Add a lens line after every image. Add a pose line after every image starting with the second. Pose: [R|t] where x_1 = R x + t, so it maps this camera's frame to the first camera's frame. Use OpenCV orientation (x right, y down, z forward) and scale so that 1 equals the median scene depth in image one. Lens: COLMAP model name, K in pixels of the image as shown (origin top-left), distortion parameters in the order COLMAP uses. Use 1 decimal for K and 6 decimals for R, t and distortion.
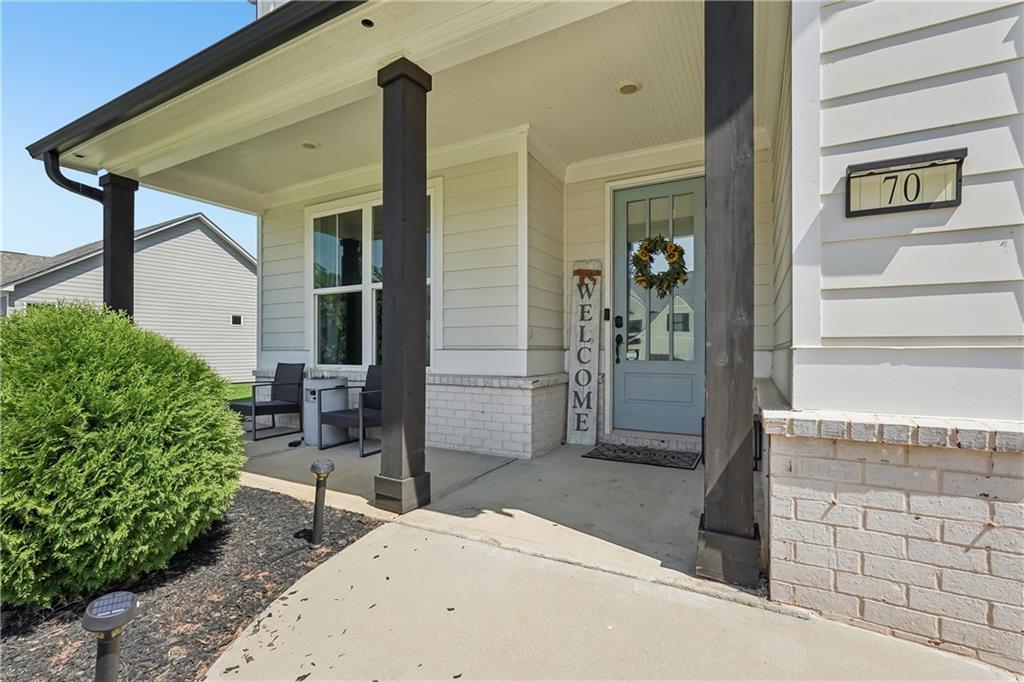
lens RADIAL K [[458.3, 0, 513.4], [0, 458.3, 345.0], [0, 0, 1]] dist [0.004672, 0.001688]
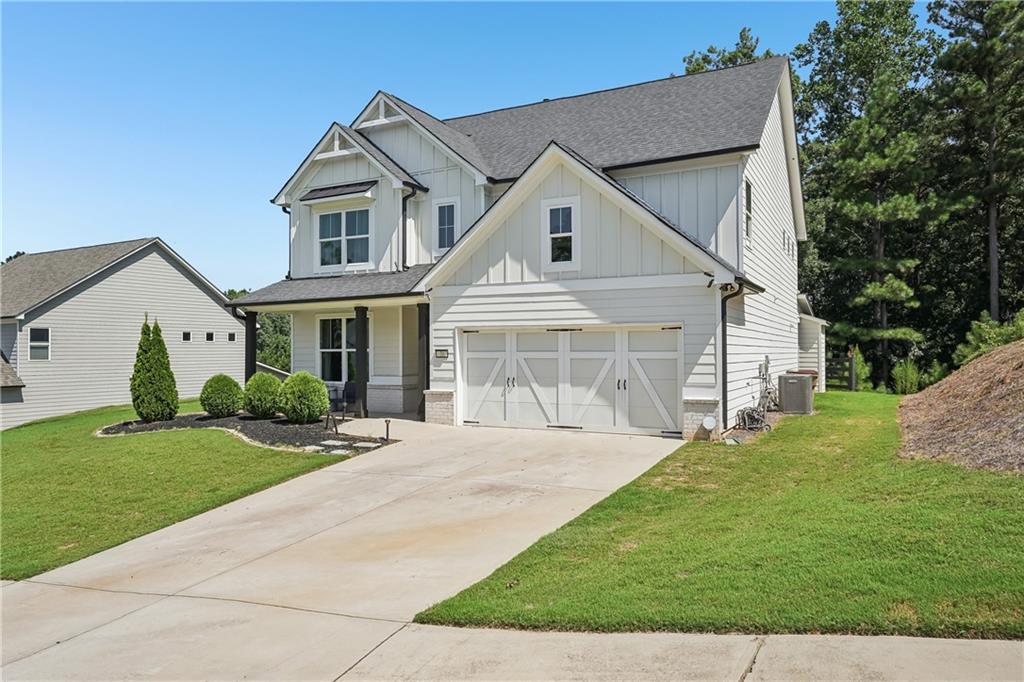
lens RADIAL K [[693.2, 0, 508.7], [0, 693.2, 342.8], [0, 0, 1]] dist [0.001610, 0.000744]
pose [[0.999978, -0.004221, 0.005197, 0.663909], [0.004245, 0.999980, -0.004612, -0.173349], [-0.005177, 0.004633, 0.999976, -3.297867]]
